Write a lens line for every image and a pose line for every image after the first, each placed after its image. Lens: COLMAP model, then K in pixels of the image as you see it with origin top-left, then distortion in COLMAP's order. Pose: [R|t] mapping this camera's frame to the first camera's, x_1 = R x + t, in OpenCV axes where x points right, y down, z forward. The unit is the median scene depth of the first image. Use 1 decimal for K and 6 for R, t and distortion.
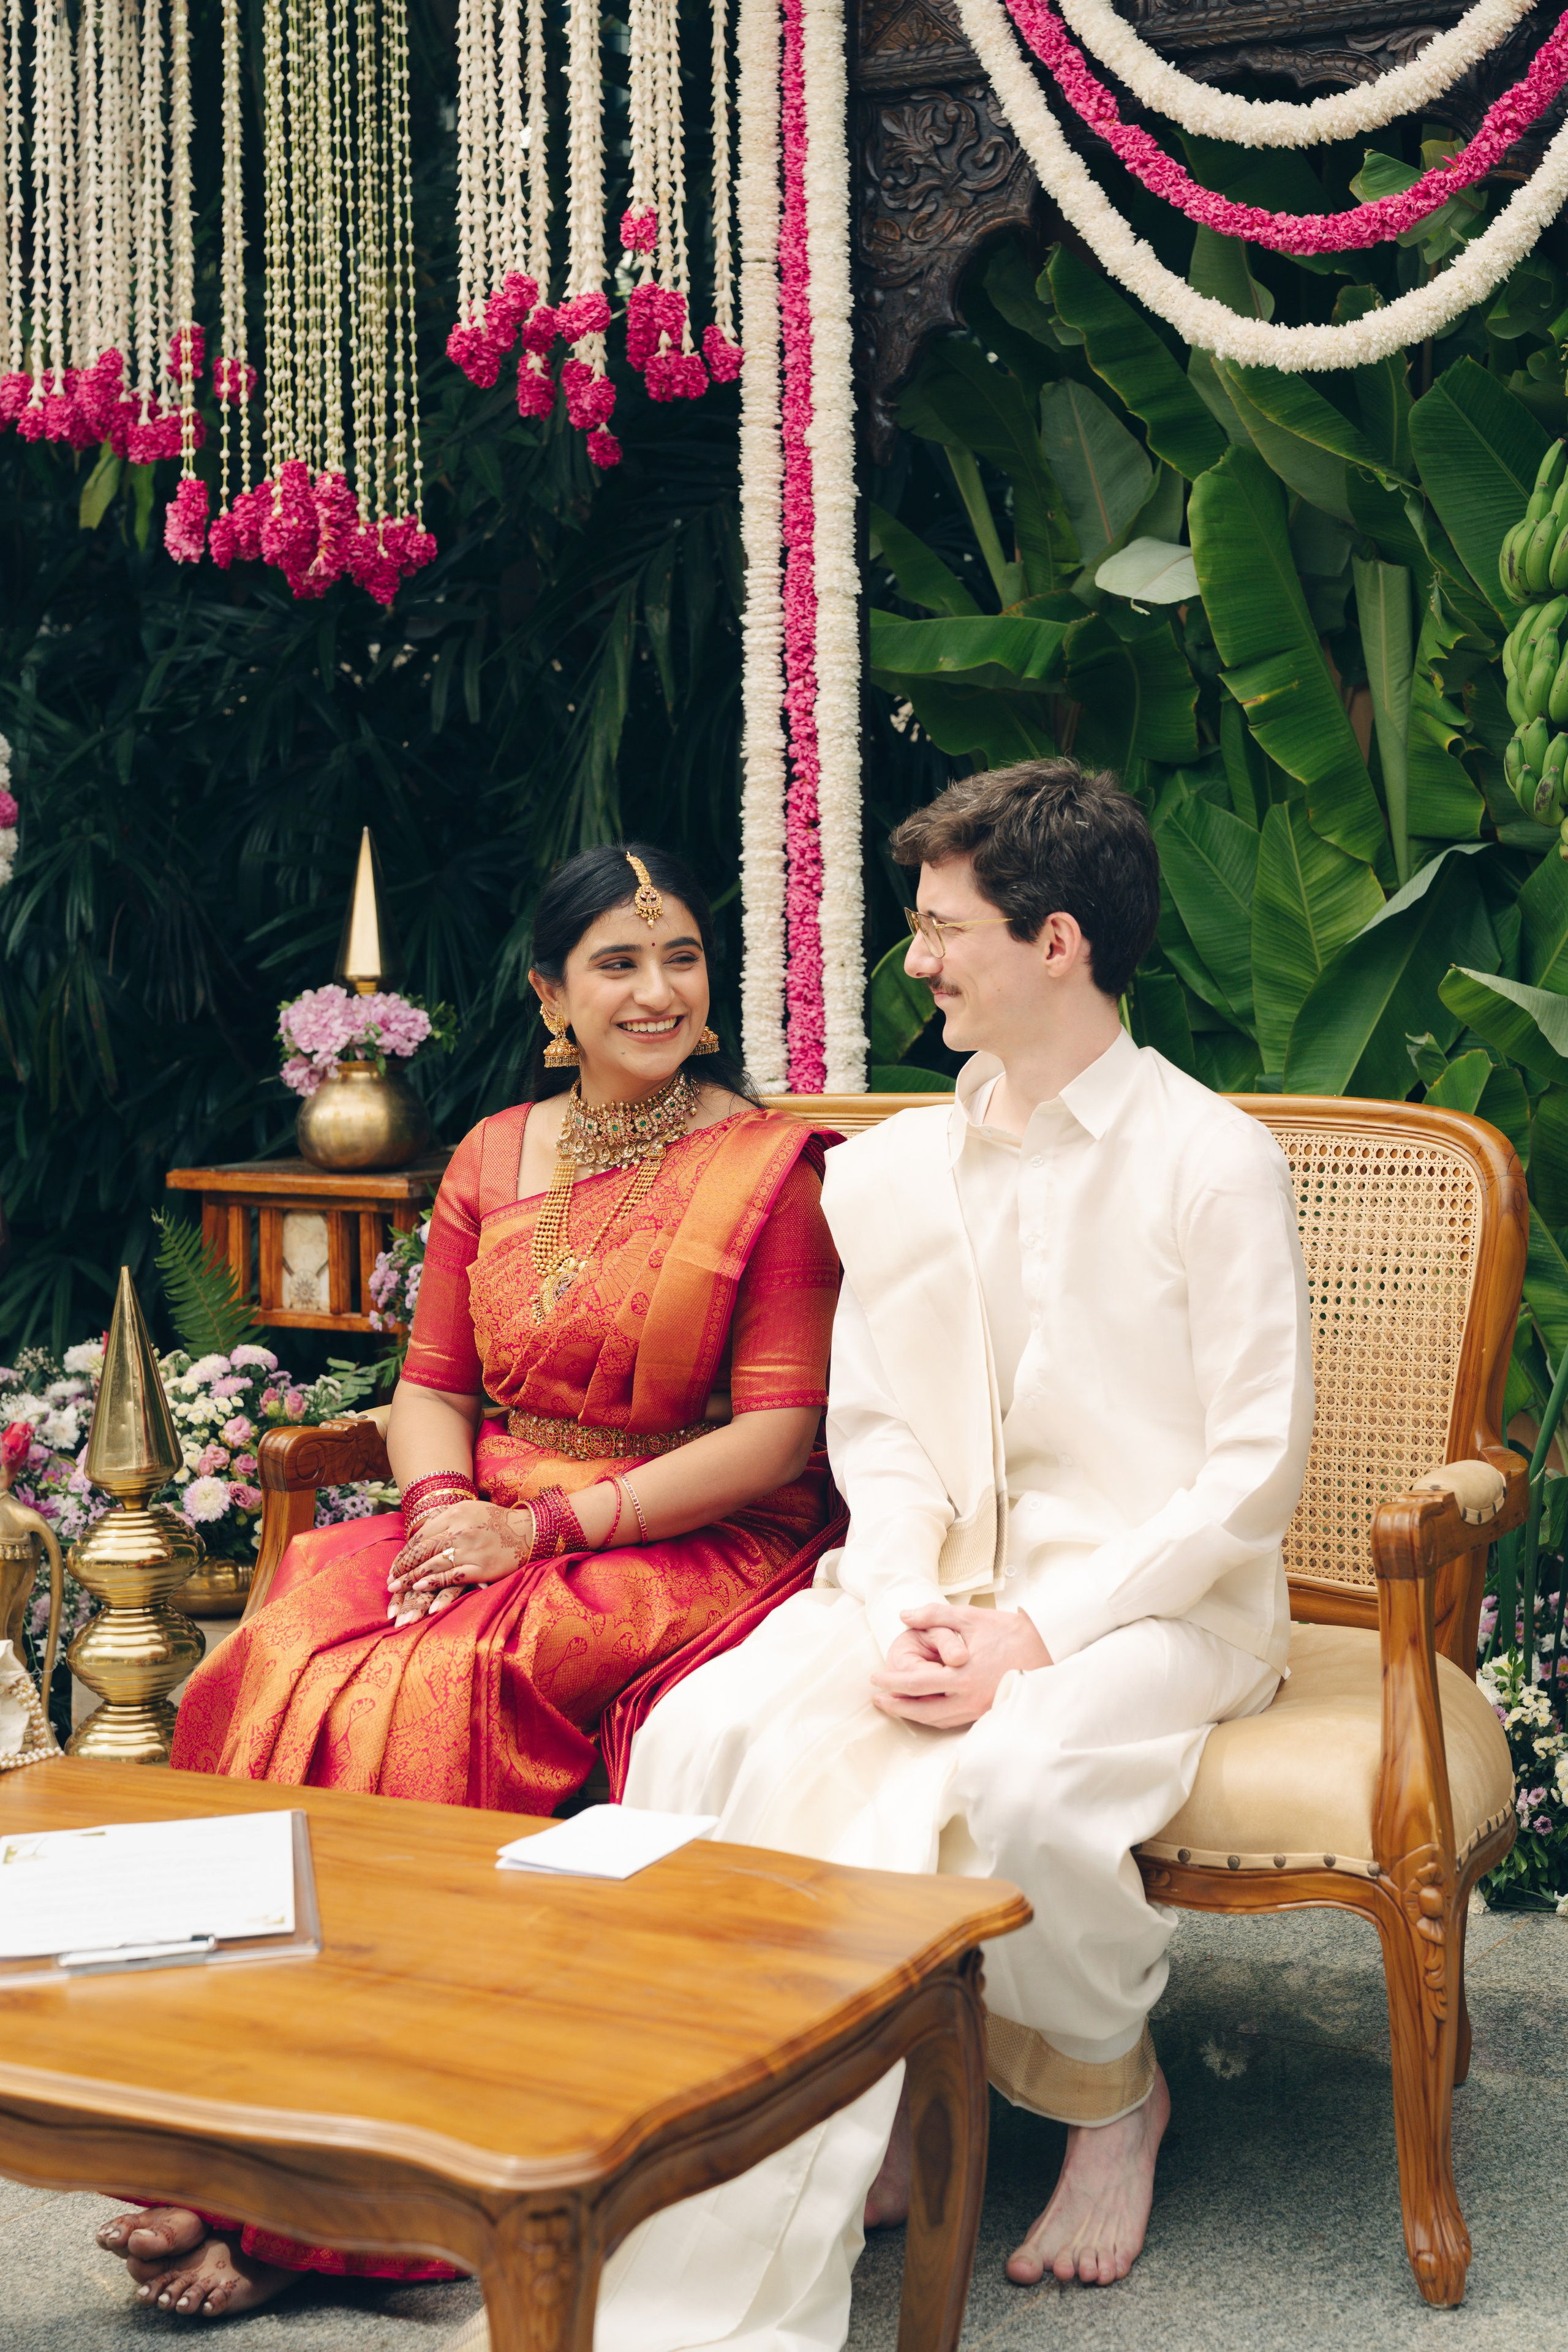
lens RADIAL K [[3444.9, 0, 1077.1], [0, 3444.9, 603.6], [0, 0, 1]] dist [-0.005463, 0.064442]
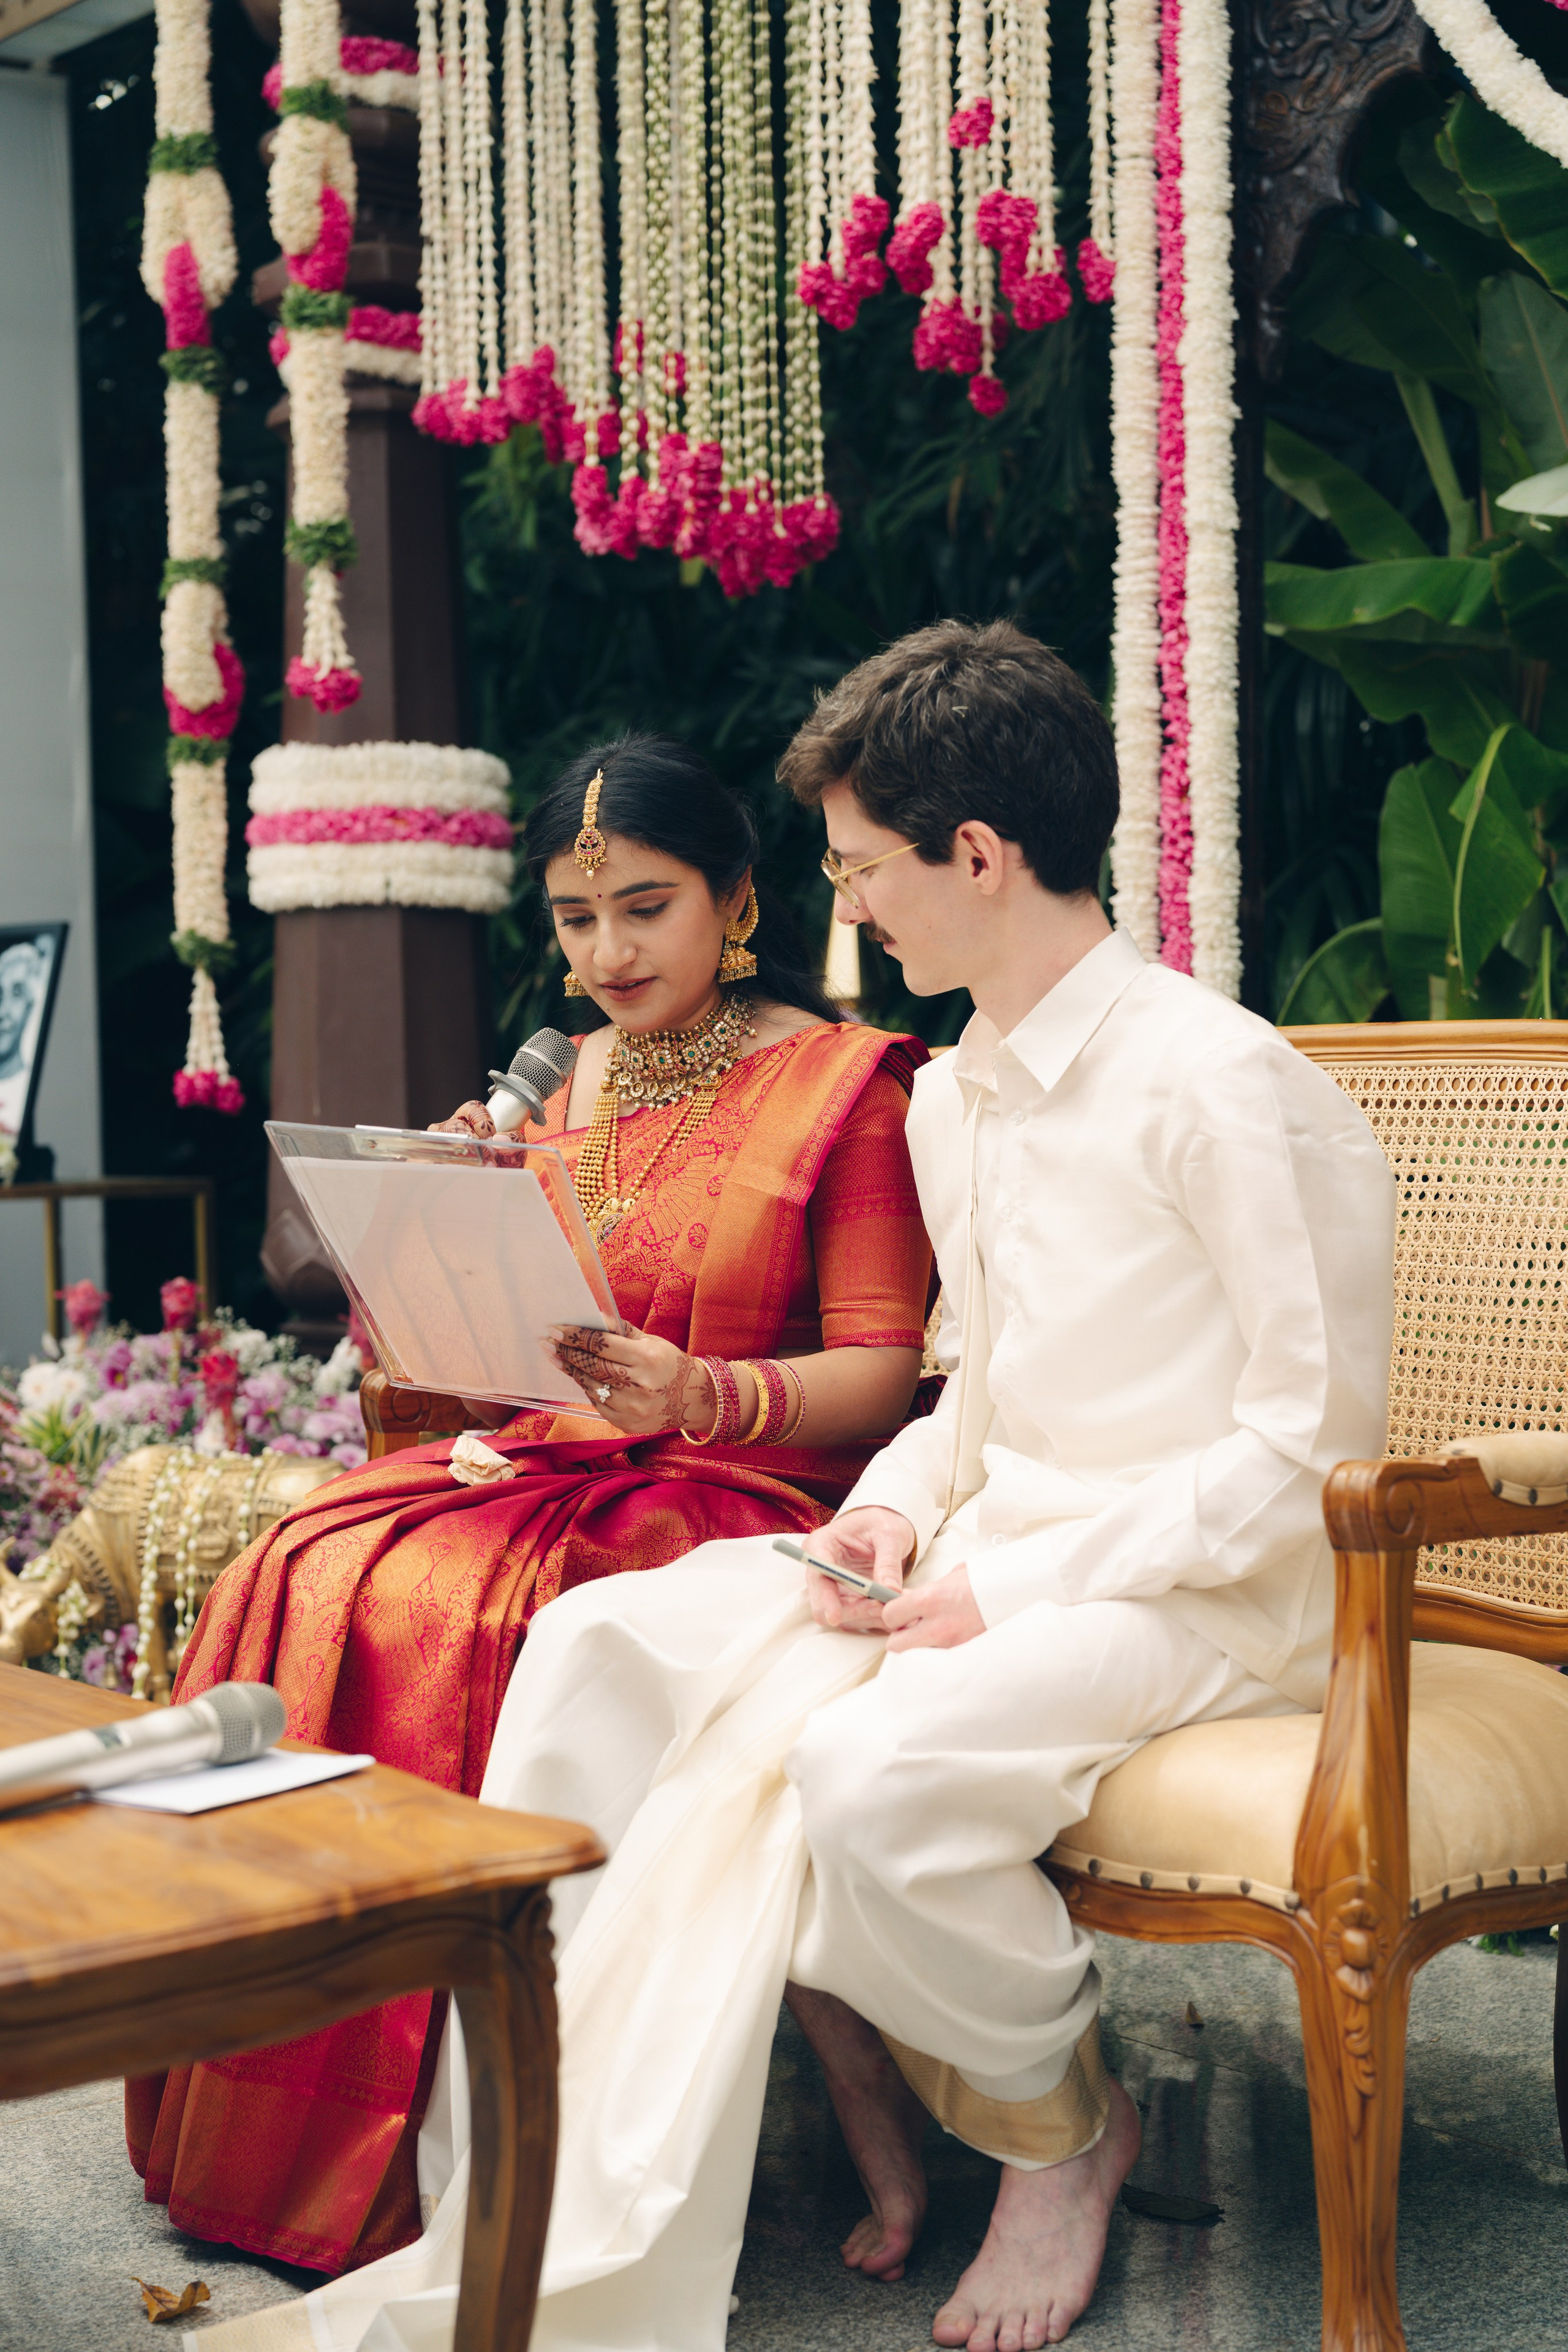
lens RADIAL K [[3279.5, 0, 784.0], [0, 3279.5, 1176.0], [0, 0, 1]] dist [-0.009845, 0.156505]
pose [[0.917183, 0.014441, -0.398206, 0.166645], [0.028124, 0.994505, 0.100843, 0.073844], [0.397474, -0.103691, 0.911736, 0.171657]]
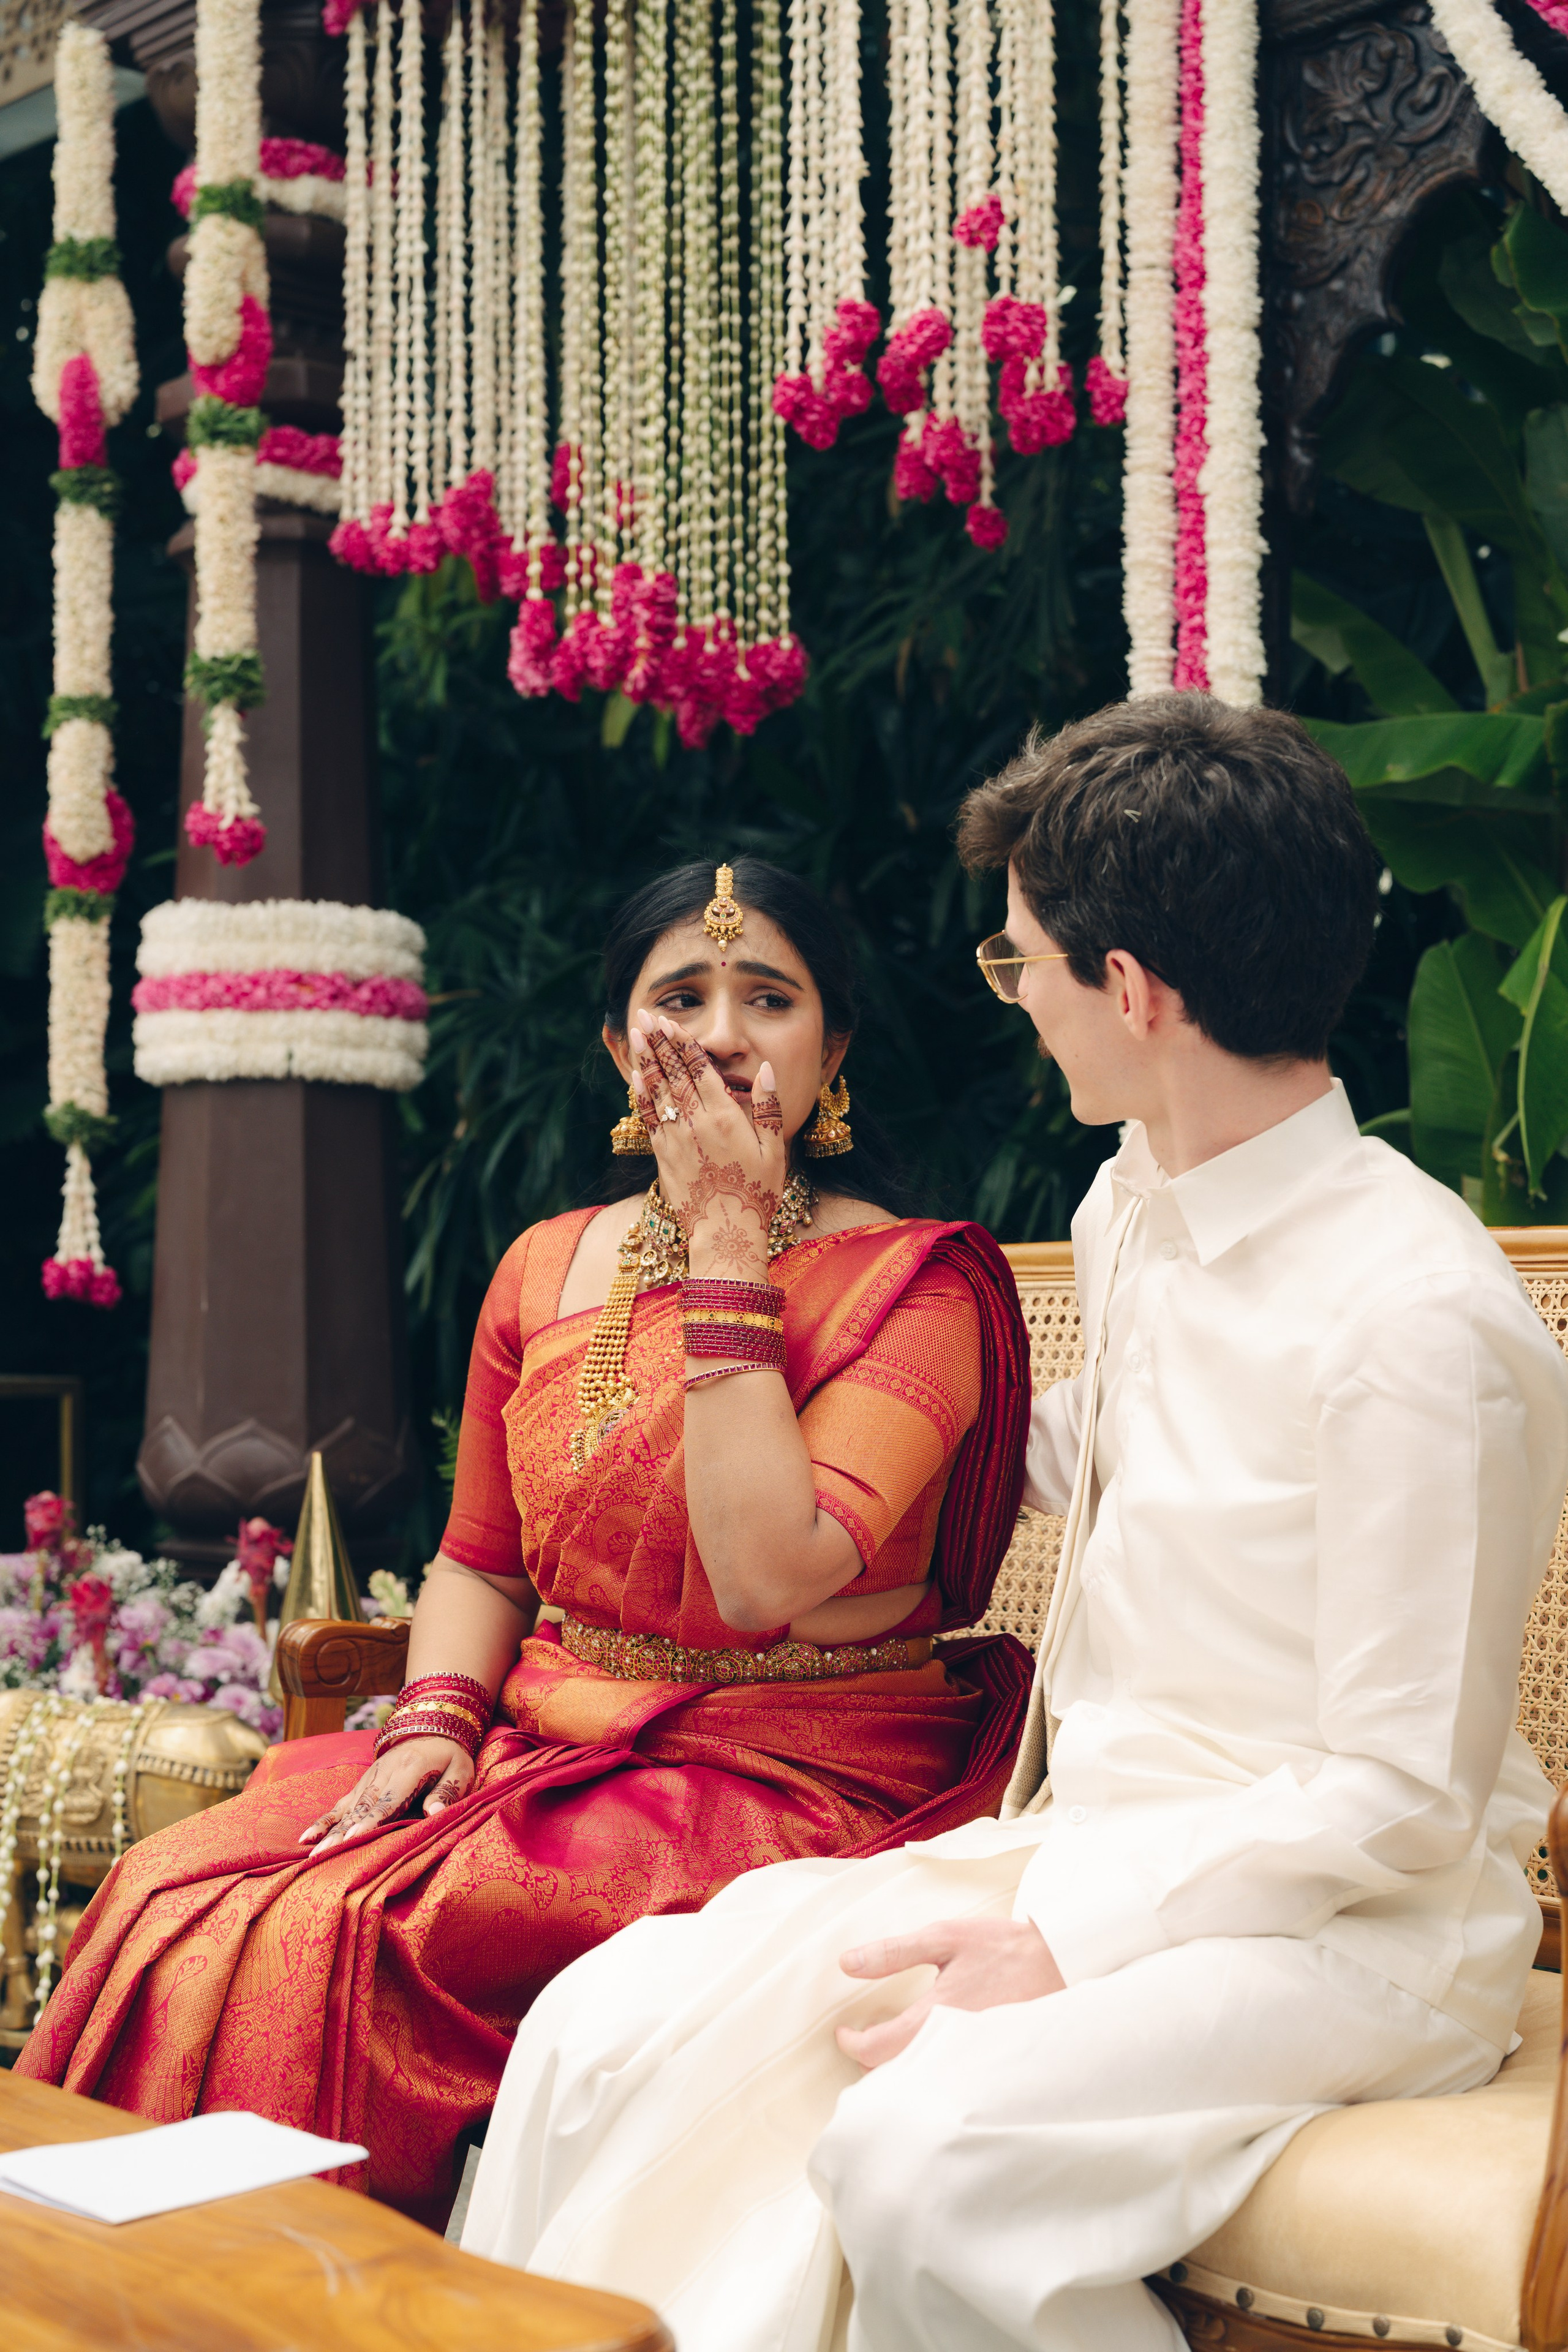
lens RADIAL K [[3281.7, 0, 784.0], [0, 3281.7, 1176.0], [0, 0, 1]] dist [-0.006823, 0.095907]
pose [[0.934080, 0.006219, -0.357009, 0.103274], [0.009548, 0.999056, 0.042385, 0.079037], [0.356936, -0.042999, 0.933139, 0.252083]]
